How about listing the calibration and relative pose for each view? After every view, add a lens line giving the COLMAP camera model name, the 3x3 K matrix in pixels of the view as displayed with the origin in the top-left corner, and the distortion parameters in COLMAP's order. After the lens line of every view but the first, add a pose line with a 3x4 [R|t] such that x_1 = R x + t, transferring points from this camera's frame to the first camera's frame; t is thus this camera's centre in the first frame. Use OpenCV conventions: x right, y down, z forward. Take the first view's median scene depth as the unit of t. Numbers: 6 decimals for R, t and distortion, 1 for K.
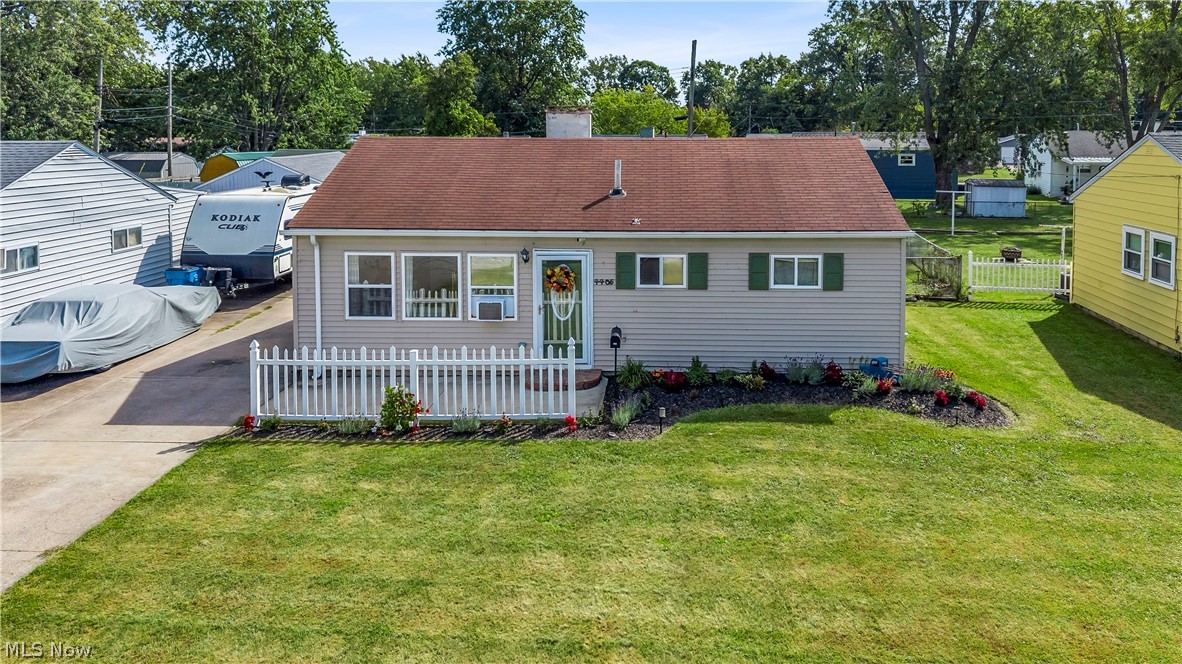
lens RADIAL K [[1038.6, 0, 593.0], [0, 1038.6, 275.1], [0, 0, 1]] dist [0.037708, -0.003924]
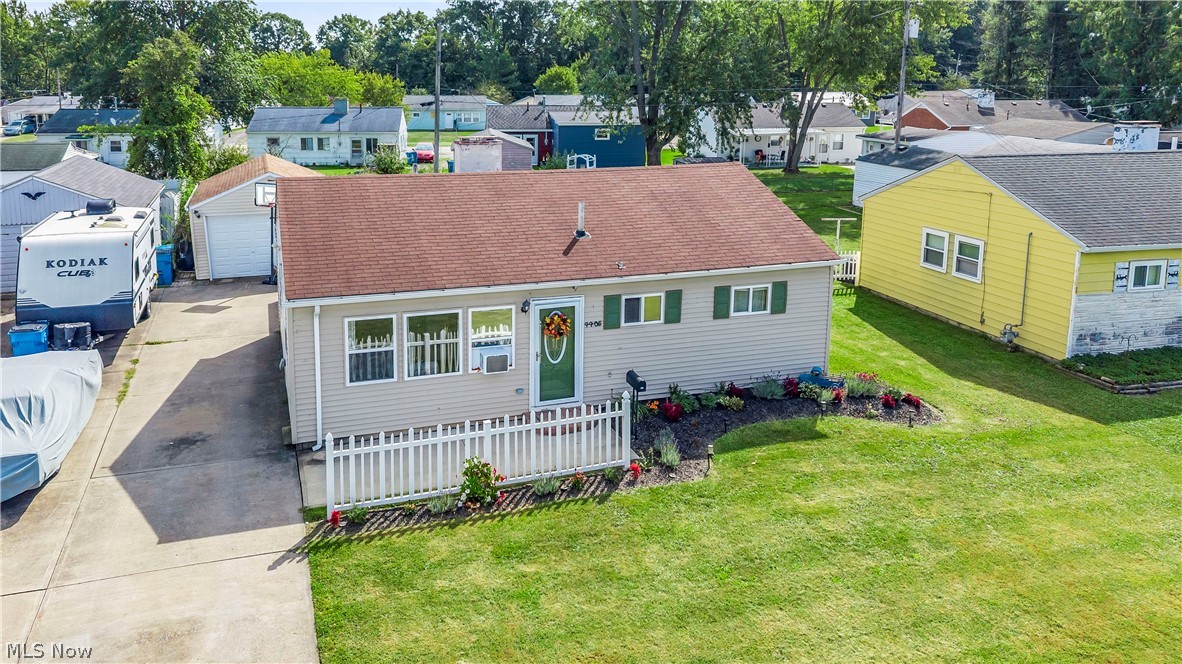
lens RADIAL K [[1027.8, 0, 591.0], [0, 1027.8, 332.0], [0, 0, 1]] dist [0.041858, -0.005114]
pose [[0.921865, -0.092572, 0.376293, -0.384786], [0.050284, 0.991413, 0.120710, -0.111485], [-0.384236, -0.092357, 0.918604, 0.041873]]
